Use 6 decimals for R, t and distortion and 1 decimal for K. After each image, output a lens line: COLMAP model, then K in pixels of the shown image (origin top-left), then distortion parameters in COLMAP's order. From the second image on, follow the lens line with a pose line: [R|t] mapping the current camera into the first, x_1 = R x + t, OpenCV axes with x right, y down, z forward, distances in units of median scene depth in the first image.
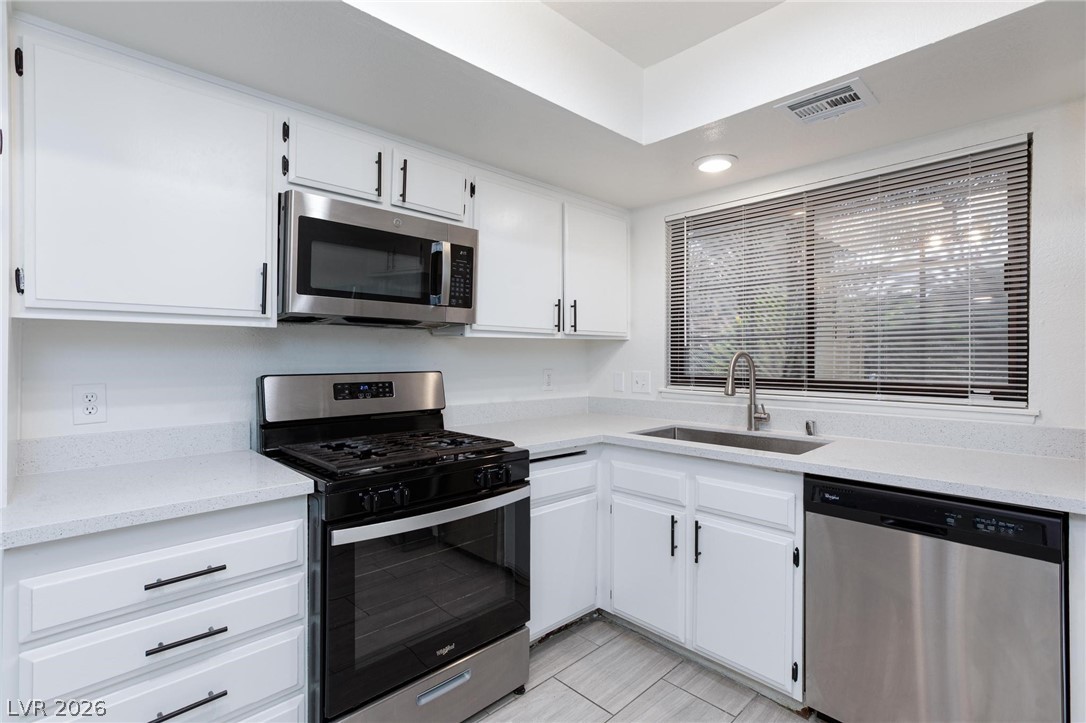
lens RADIAL K [[505.9, 0, 541.9], [0, 505.9, 353.7], [0, 0, 1]] dist [-0.004407, 0.001796]
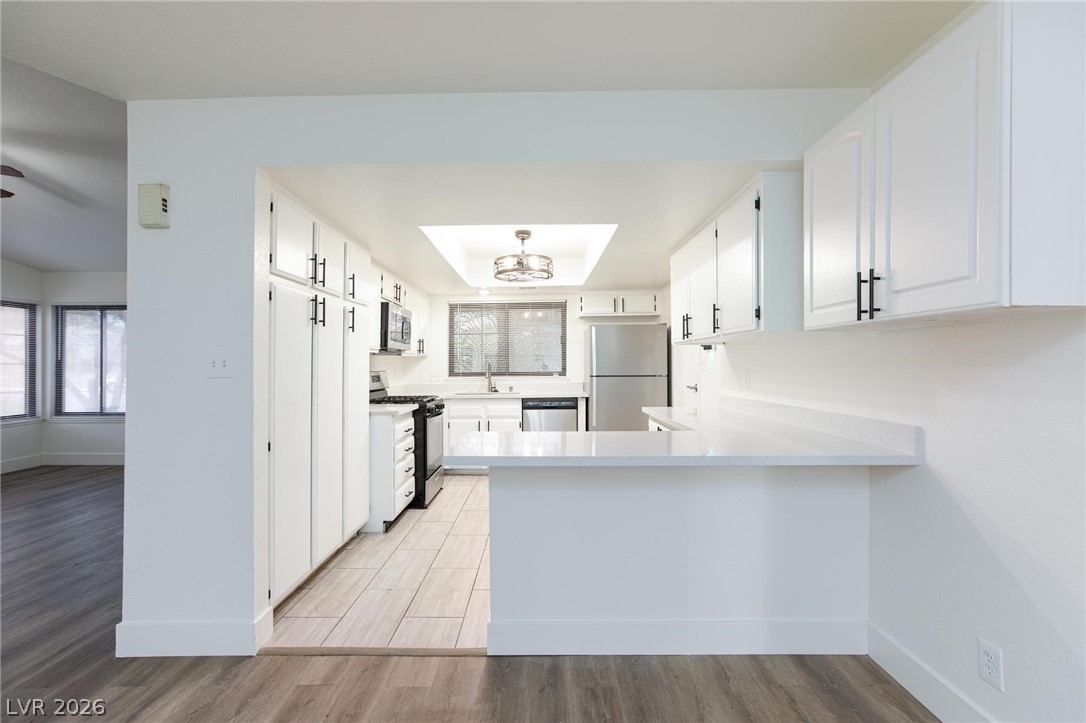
lens RADIAL K [[509.8, 0, 536.3], [0, 509.8, 360.6], [0, 0, 1]] dist [-0.011964, 0.006520]
pose [[0.692997, -0.000644, 0.720940, -1.373709], [0.006331, 0.999966, -0.005192, 0.004008], [-0.720913, 0.008163, 0.692978, -1.038321]]
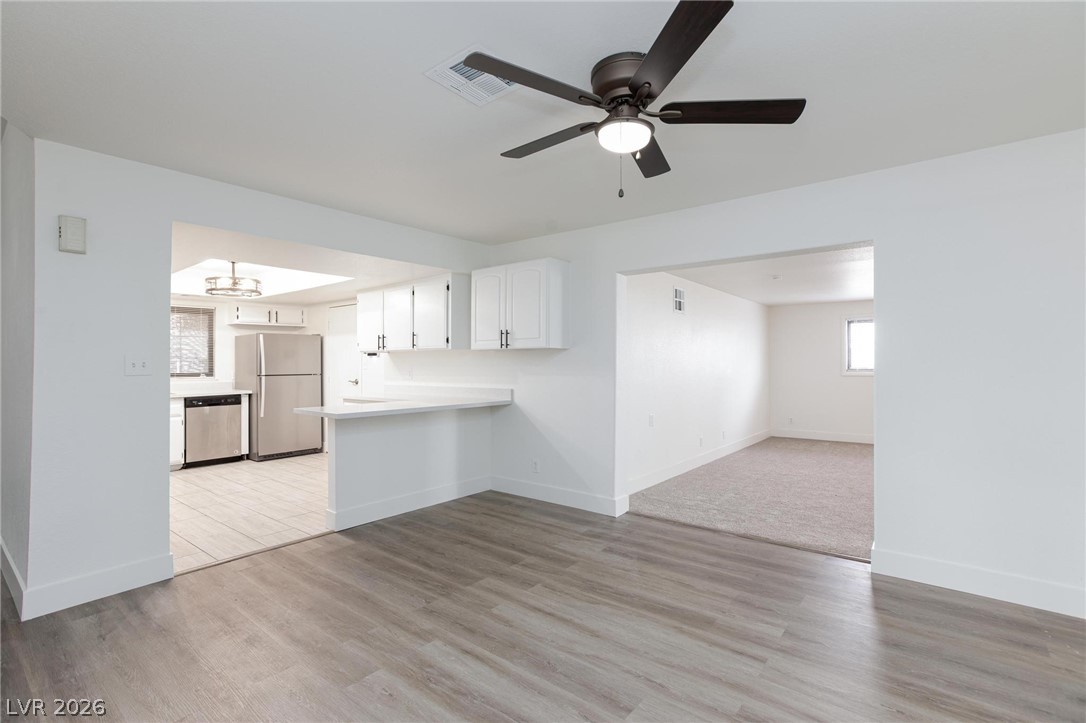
lens RADIAL K [[505.9, 0, 542.2], [0, 505.9, 363.3], [0, 0, 1]] dist [-0.004407, 0.001796]
pose [[-0.139401, 0.001888, 0.990234, -2.501808], [0.003346, 0.999993, -0.001436, 0.006970], [-0.990230, 0.003113, -0.139407, -0.738954]]
